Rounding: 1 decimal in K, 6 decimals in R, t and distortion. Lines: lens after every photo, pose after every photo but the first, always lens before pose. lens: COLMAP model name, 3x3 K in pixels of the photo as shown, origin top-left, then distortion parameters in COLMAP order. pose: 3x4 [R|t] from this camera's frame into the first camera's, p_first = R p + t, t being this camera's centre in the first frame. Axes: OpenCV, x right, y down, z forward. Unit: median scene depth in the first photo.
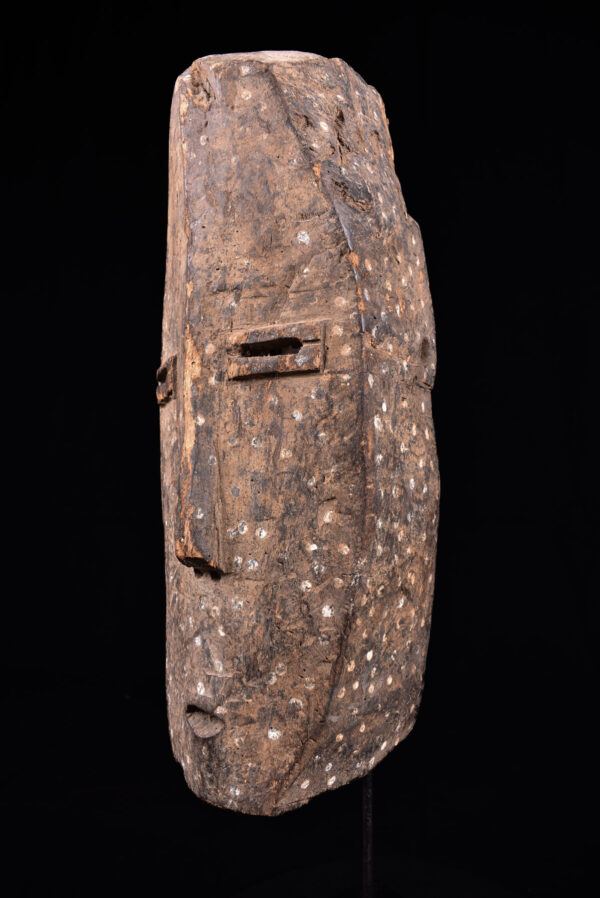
lens RADIAL K [[691.8, 0, 297.7], [0, 691.8, 451.7], [0, 0, 1]] dist [-0.103324, 0.007294]
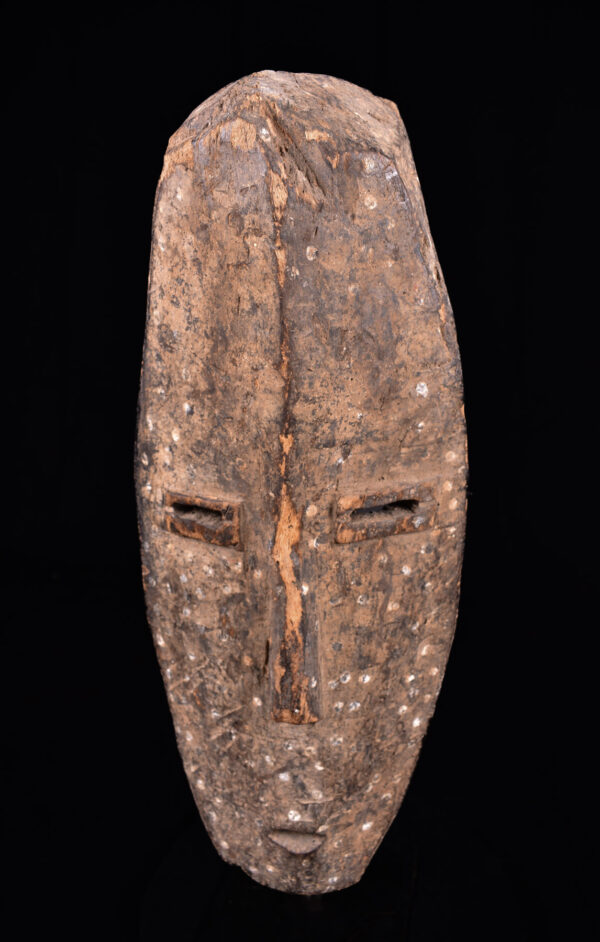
lens RADIAL K [[744.1, 0, 322.6], [0, 744.1, 457.1], [0, 0, 1]] dist [-0.107024, 0.015667]
pose [[0.777118, -0.176816, 0.604006, -0.688742], [-0.044655, 0.941813, 0.333159, -0.539867], [-0.627768, -0.285876, 0.724004, 0.343231]]
